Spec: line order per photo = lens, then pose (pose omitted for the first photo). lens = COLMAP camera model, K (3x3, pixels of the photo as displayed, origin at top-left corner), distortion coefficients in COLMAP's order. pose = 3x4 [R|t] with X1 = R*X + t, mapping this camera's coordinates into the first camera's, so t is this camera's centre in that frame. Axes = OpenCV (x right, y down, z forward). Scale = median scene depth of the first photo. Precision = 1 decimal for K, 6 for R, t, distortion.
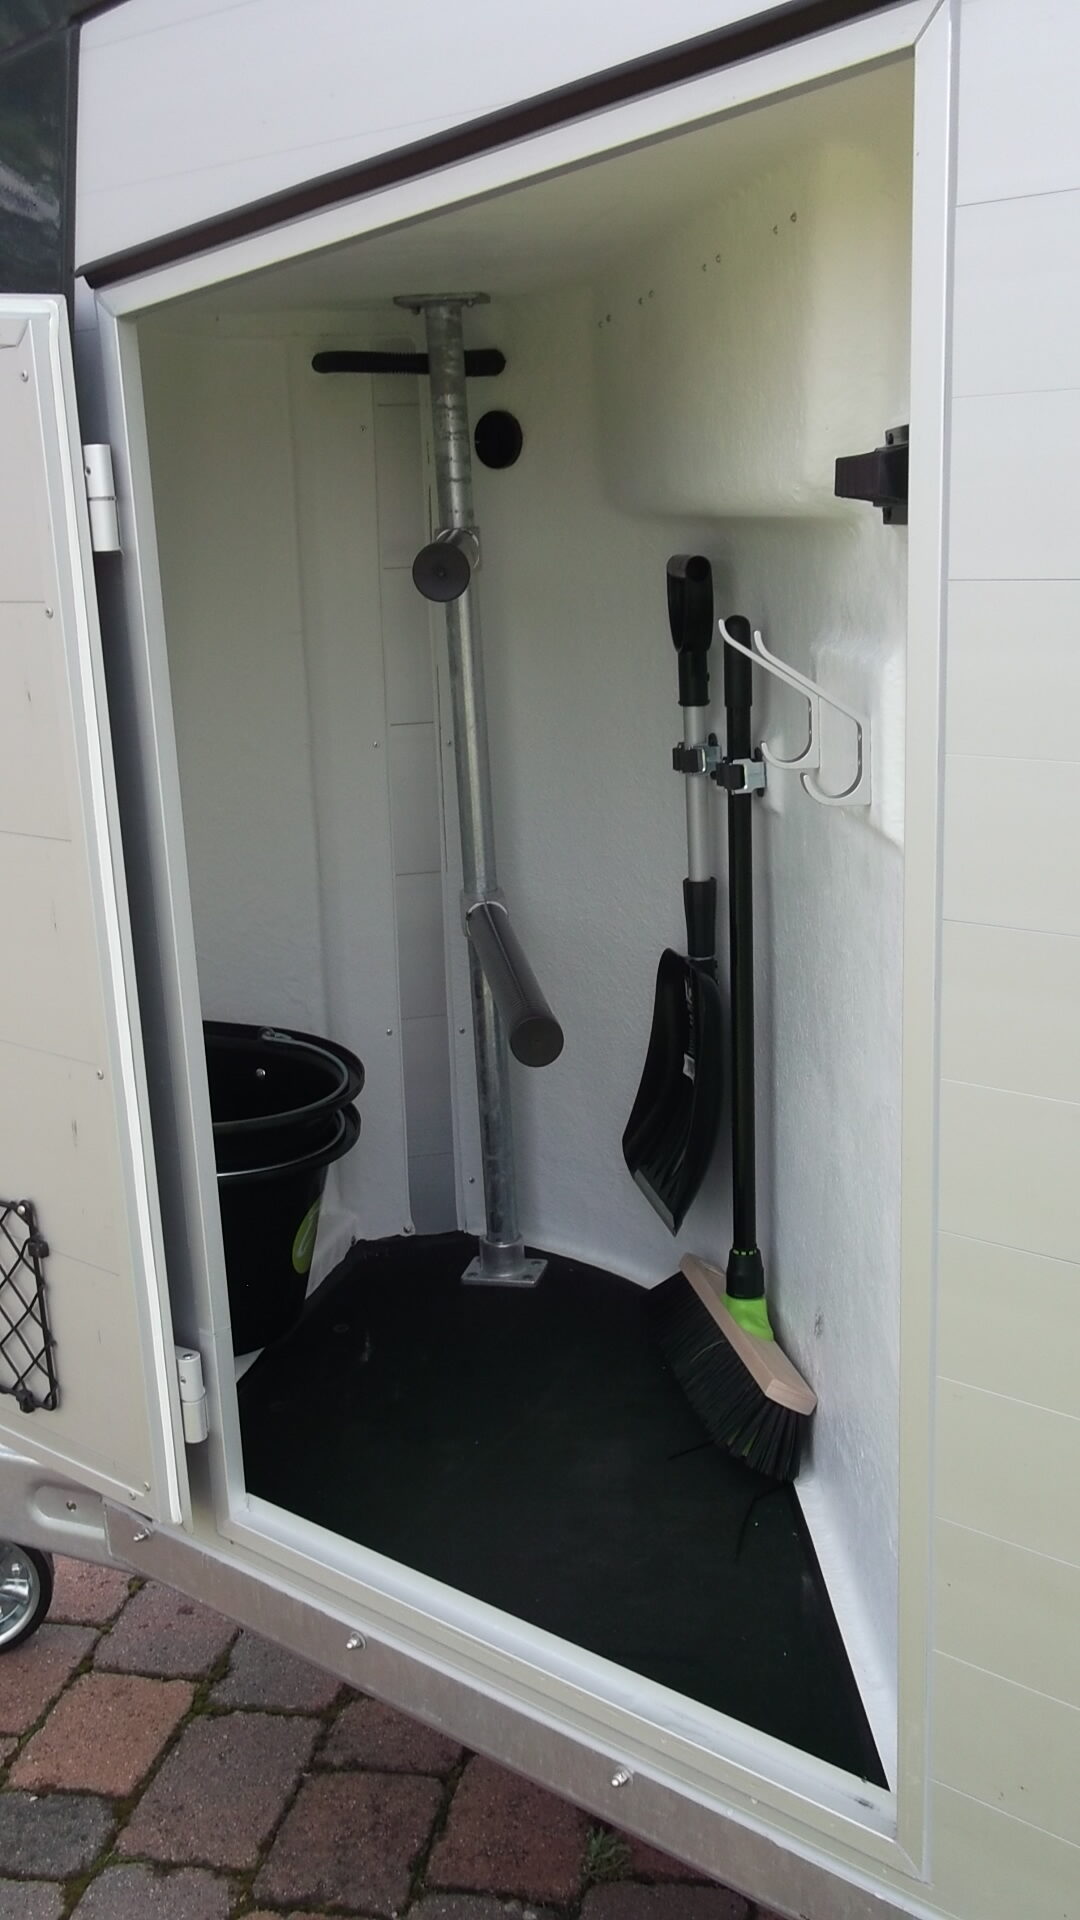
lens RADIAL K [[1842.0, 0, 540.0], [0, 1842.0, 960.0], [0, 0, 1]] dist [0.003269, -0.007789]
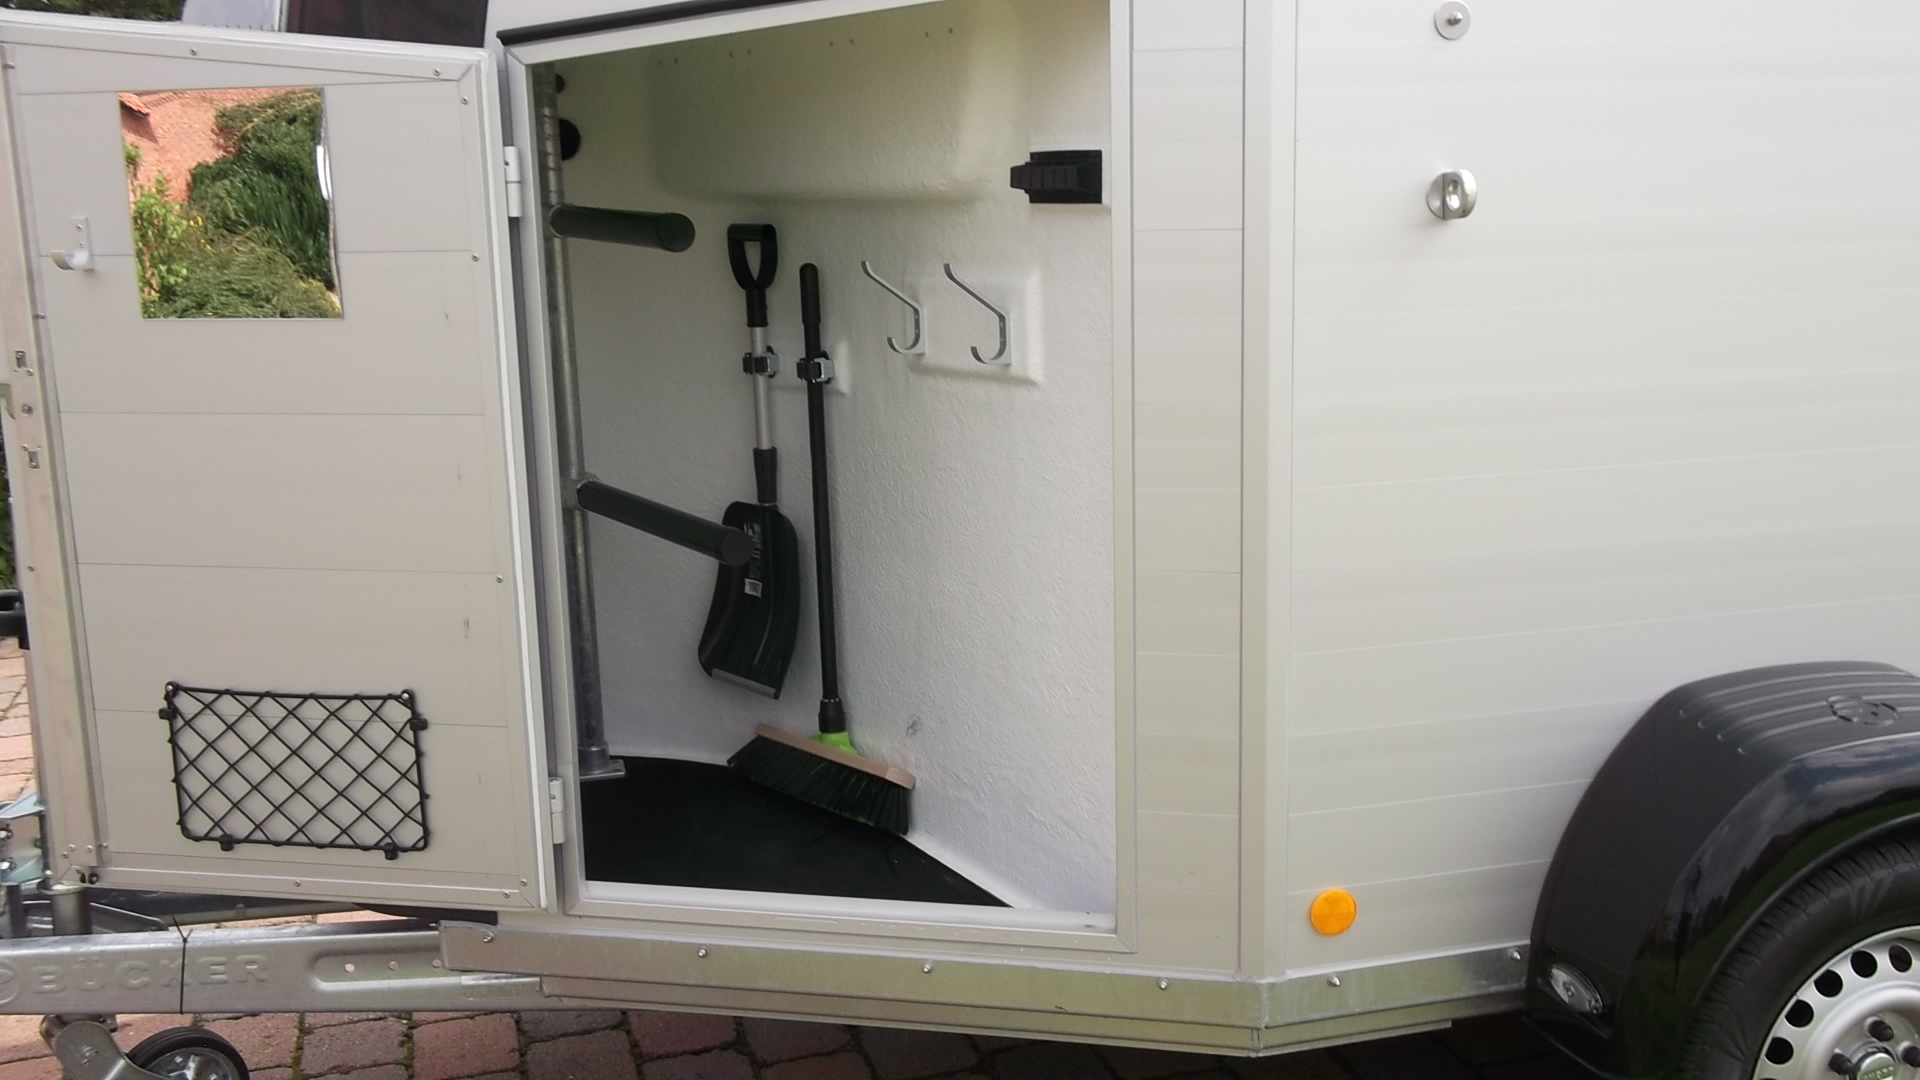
lens RADIAL K [[1842.0, 0, 958.3], [0, 1842.0, 478.2], [0, 0, 1]] dist [0.003269, -0.007789]
pose [[0.885294, -0.059986, 0.461146, -0.521889], [0.099382, 0.993141, -0.061601, 0.097288], [-0.454288, 0.100364, 0.885183, -0.387806]]
